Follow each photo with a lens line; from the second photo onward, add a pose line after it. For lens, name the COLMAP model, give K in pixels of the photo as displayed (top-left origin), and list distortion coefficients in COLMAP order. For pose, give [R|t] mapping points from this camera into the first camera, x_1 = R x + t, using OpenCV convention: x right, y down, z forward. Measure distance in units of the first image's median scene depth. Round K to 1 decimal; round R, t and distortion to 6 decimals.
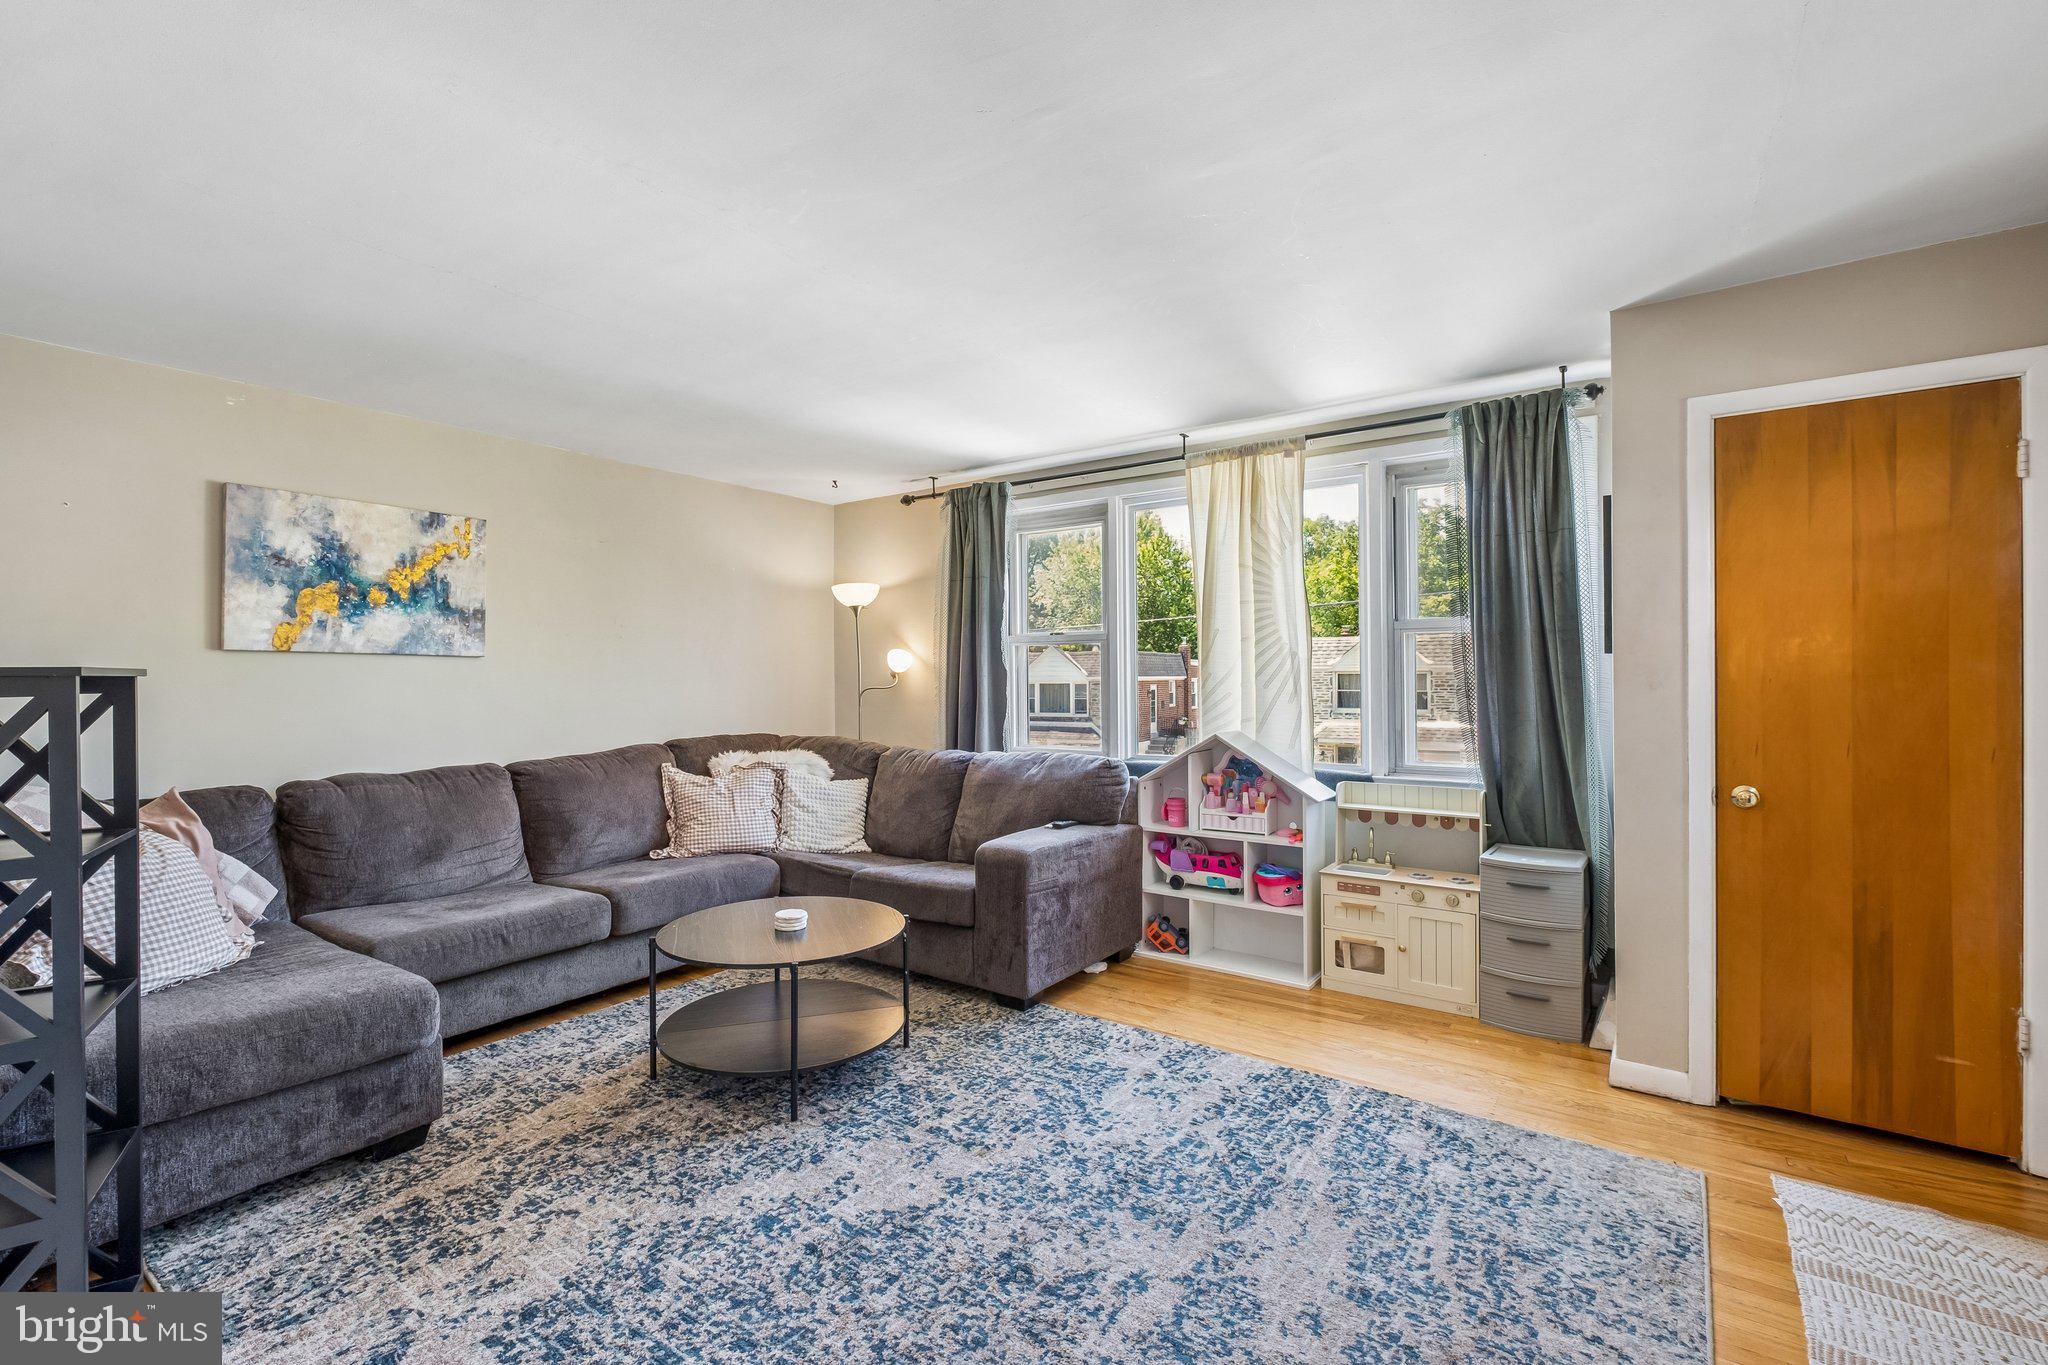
lens RADIAL K [[900.3, 0, 1002.0], [0, 900.3, 678.8], [0, 0, 1]] dist [-0.003064, -0.000603]
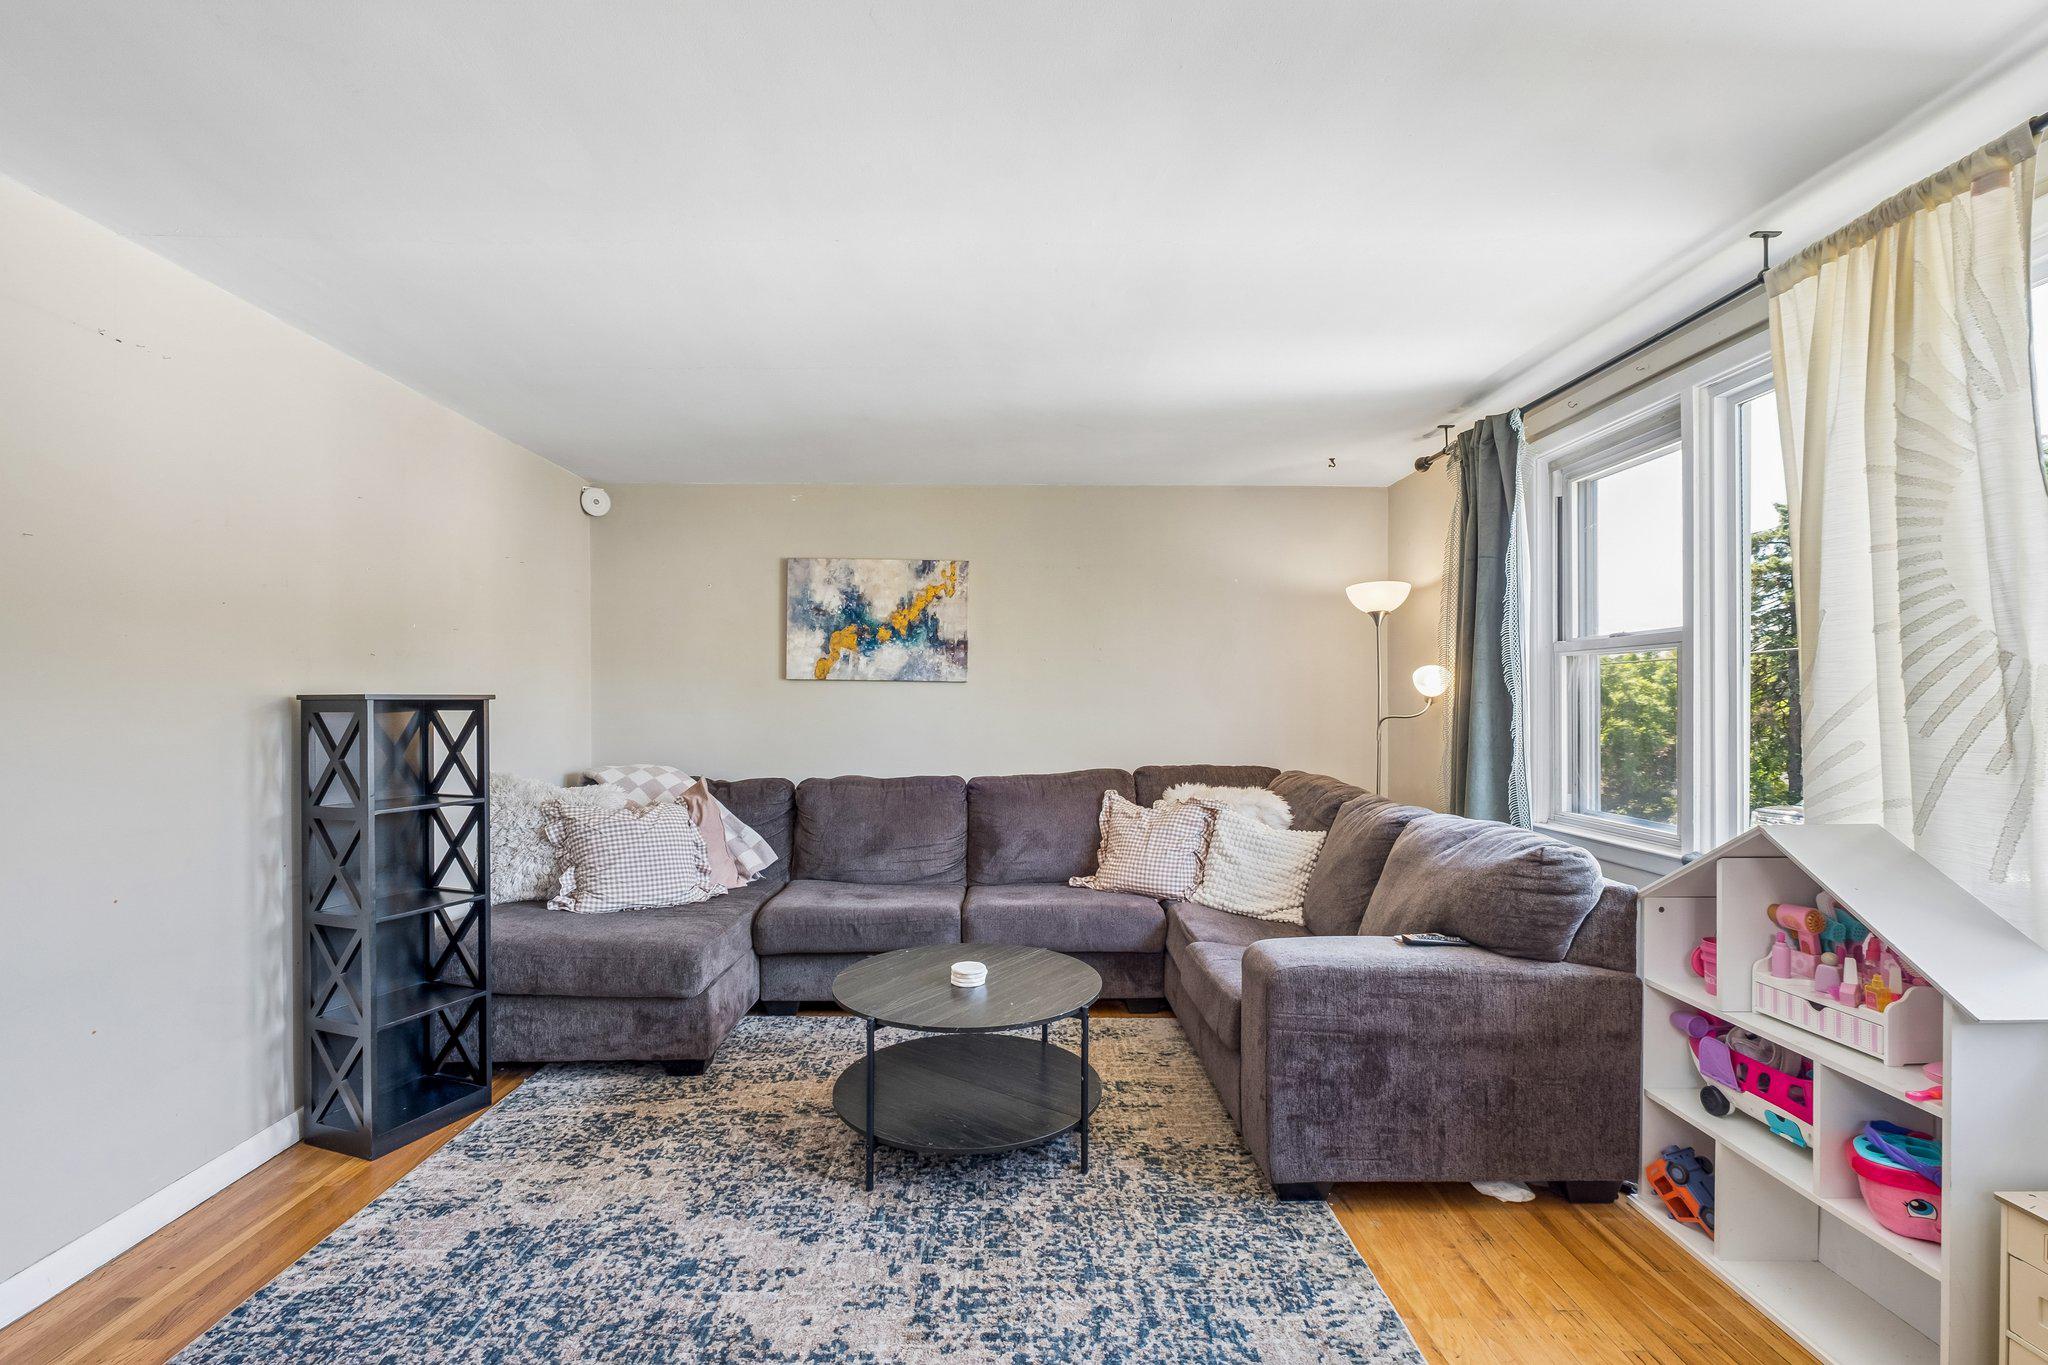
lens RADIAL K [[900.3, 0, 1016.4], [0, 900.3, 706.9], [0, 0, 1]] dist [-0.003064, -0.000603]
pose [[0.597087, 0.012288, -0.802082, 0.421286], [-0.006490, 0.999924, 0.010488, -0.006175], [0.802150, -0.001057, 0.597122, 0.417210]]
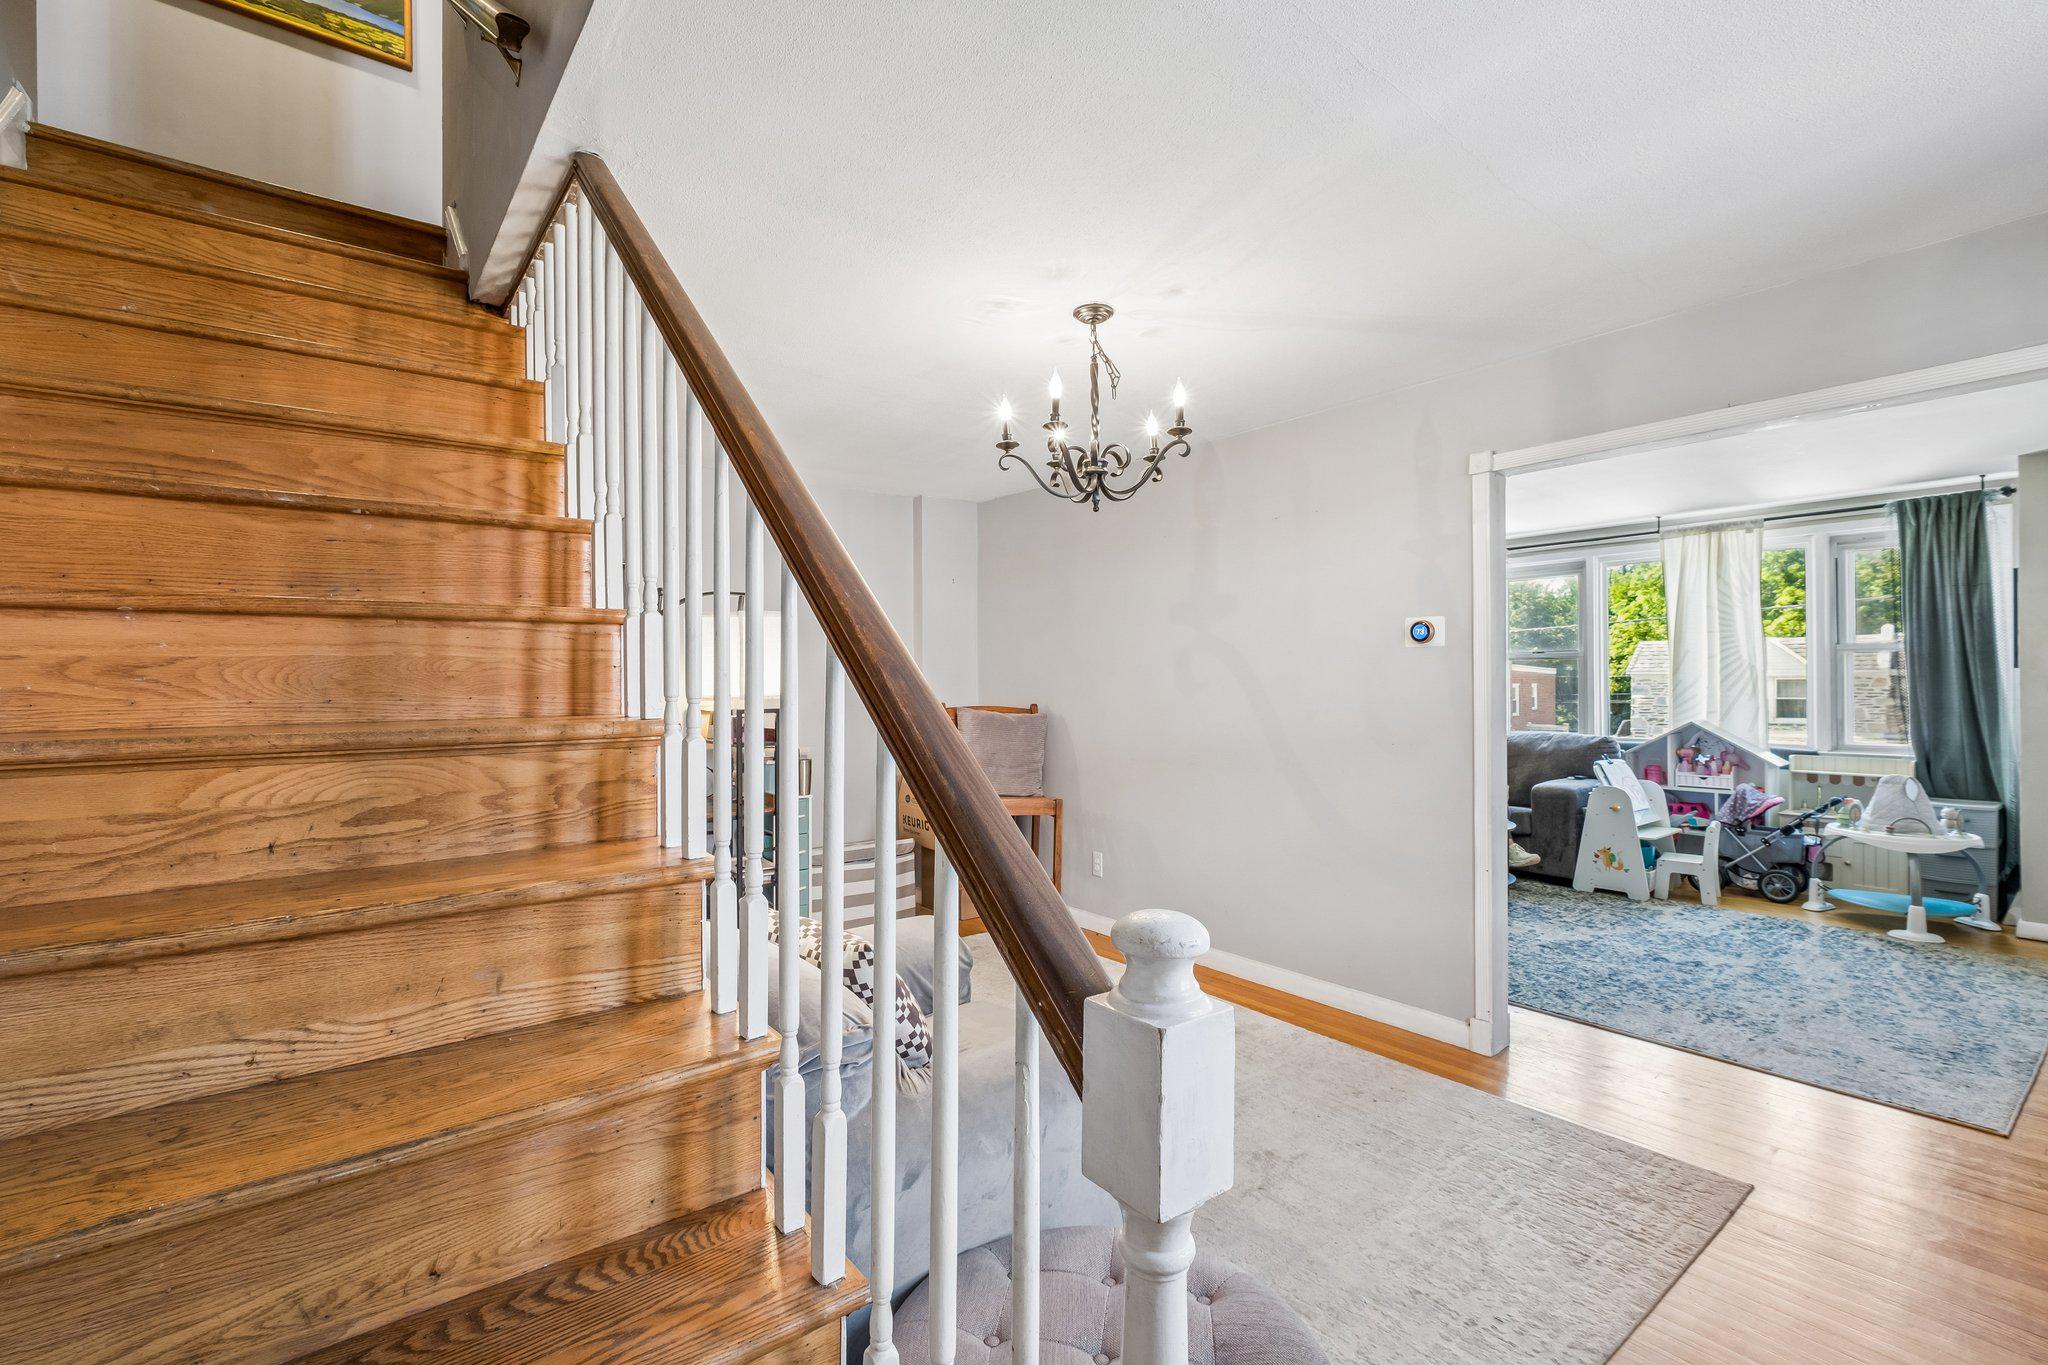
lens RADIAL K [[900.3, 0, 1008.7], [0, 900.3, 684.4], [0, 0, 1]] dist [-0.003064, -0.000603]
pose [[0.961451, 0.001786, -0.274970, -0.479090], [-0.001637, 0.999998, 0.000769, 0.001372], [0.274971, -0.000289, 0.961452, -0.806367]]
